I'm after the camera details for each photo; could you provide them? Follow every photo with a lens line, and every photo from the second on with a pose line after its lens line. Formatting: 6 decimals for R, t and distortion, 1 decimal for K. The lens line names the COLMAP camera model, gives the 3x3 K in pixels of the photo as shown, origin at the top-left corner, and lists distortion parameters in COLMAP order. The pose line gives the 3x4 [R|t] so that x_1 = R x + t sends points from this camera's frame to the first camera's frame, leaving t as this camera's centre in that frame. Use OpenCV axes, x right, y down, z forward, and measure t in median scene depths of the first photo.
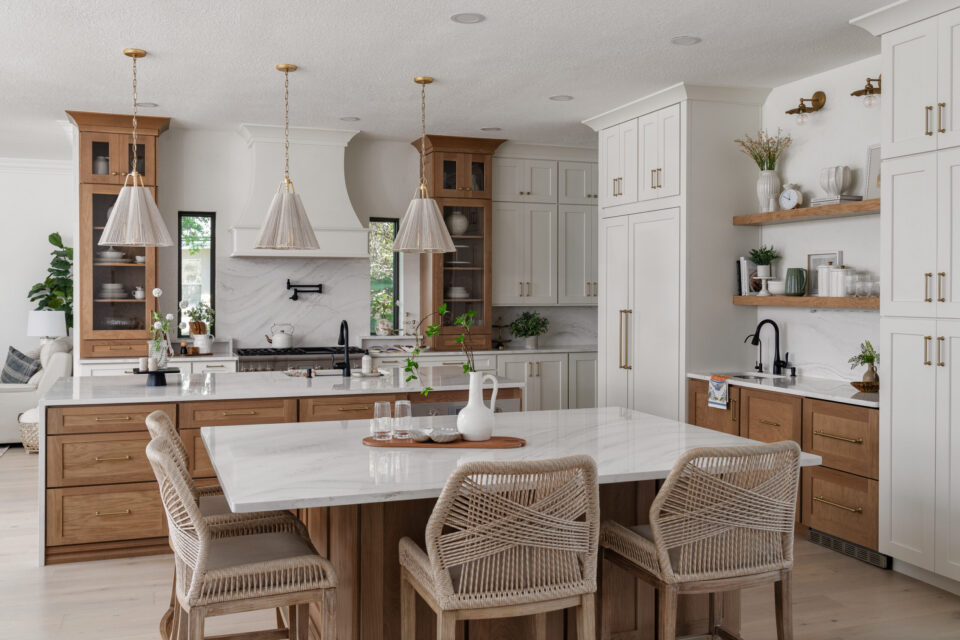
lens RADIAL K [[940.9, 0, 510.7], [0, 940.9, 289.1], [0, 0, 1]] dist [0.002868, 0.002208]
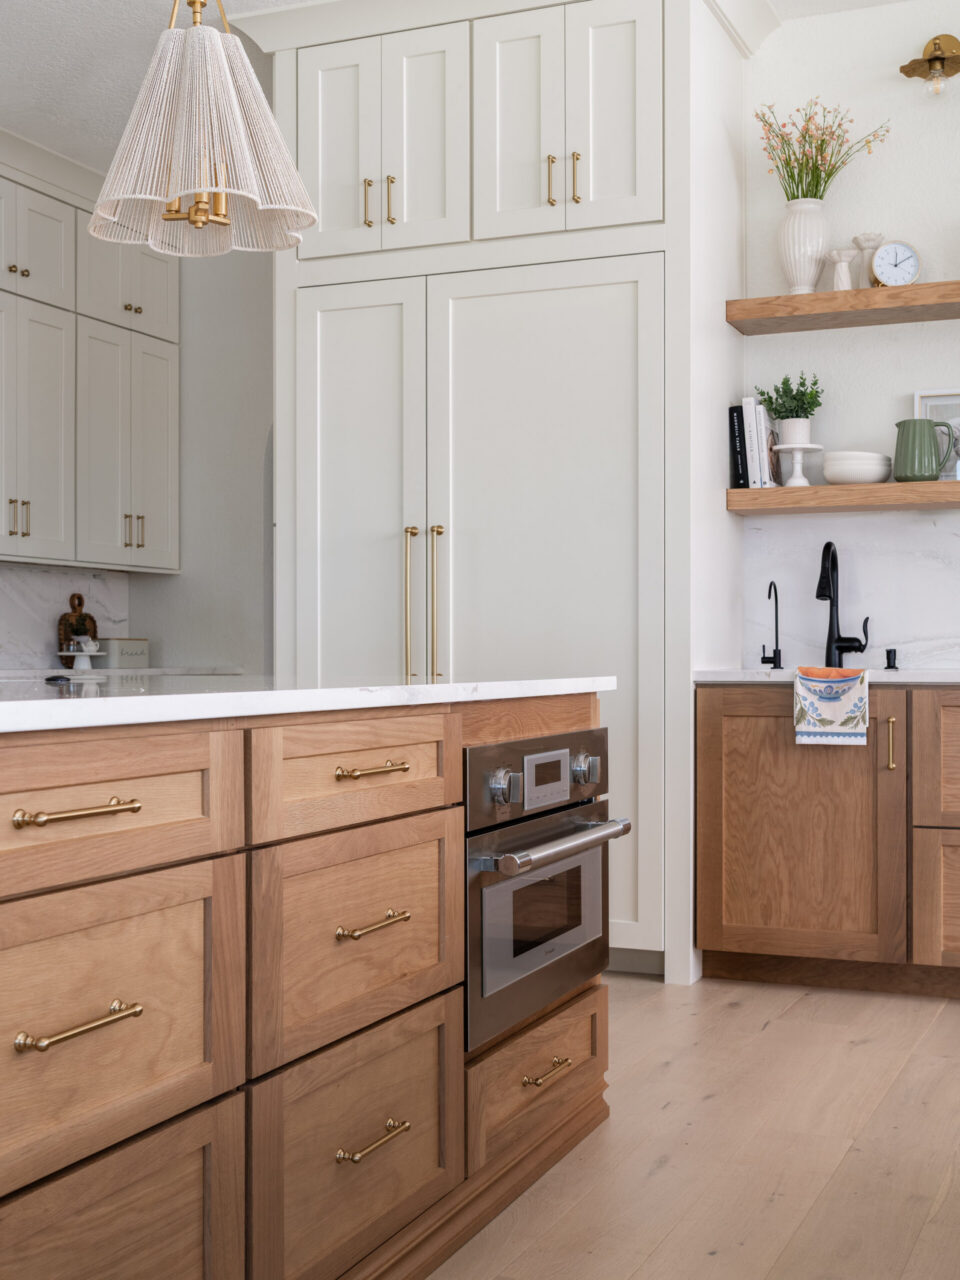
lens RADIAL K [[1625.2, 0, 480.0], [0, 1625.2, 640.0], [0, 0, 1]] dist [0.017849, 0.022319]
pose [[0.679684, 0.007094, 0.733471, -0.297317], [0.006563, 0.999854, -0.015753, 0.068306], [-0.733475, 0.015521, 0.679539, 0.475505]]
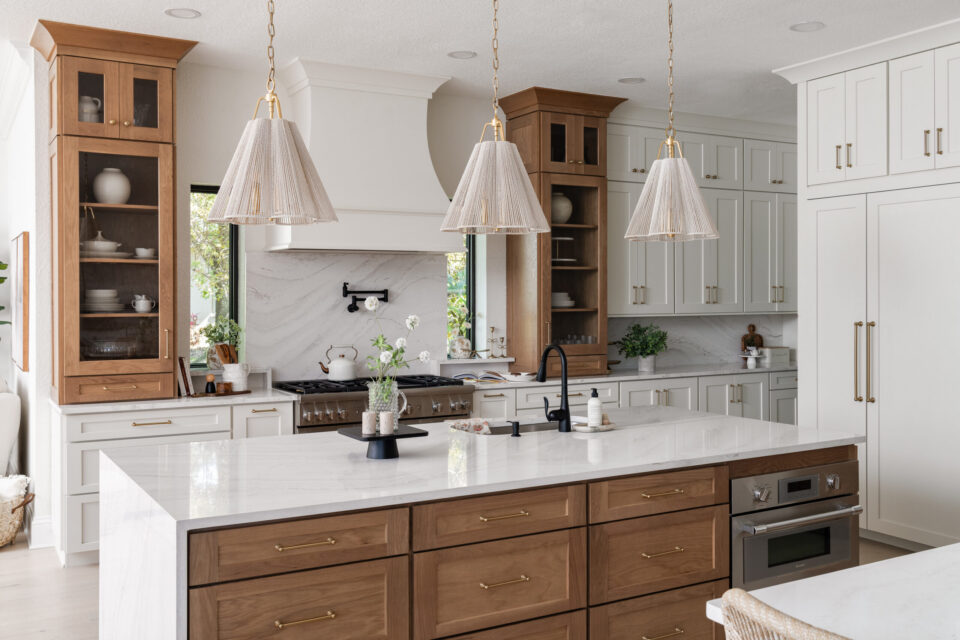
lens RADIAL K [[940.9, 0, 510.7], [0, 940.9, 289.1], [0, 0, 1]] dist [0.002868, 0.002208]
pose [[0.983457, -0.003903, 0.181101, -0.249048], [0.005088, 0.999969, -0.006079, -0.000632], [-0.181072, 0.006900, 0.983446, 0.283625]]
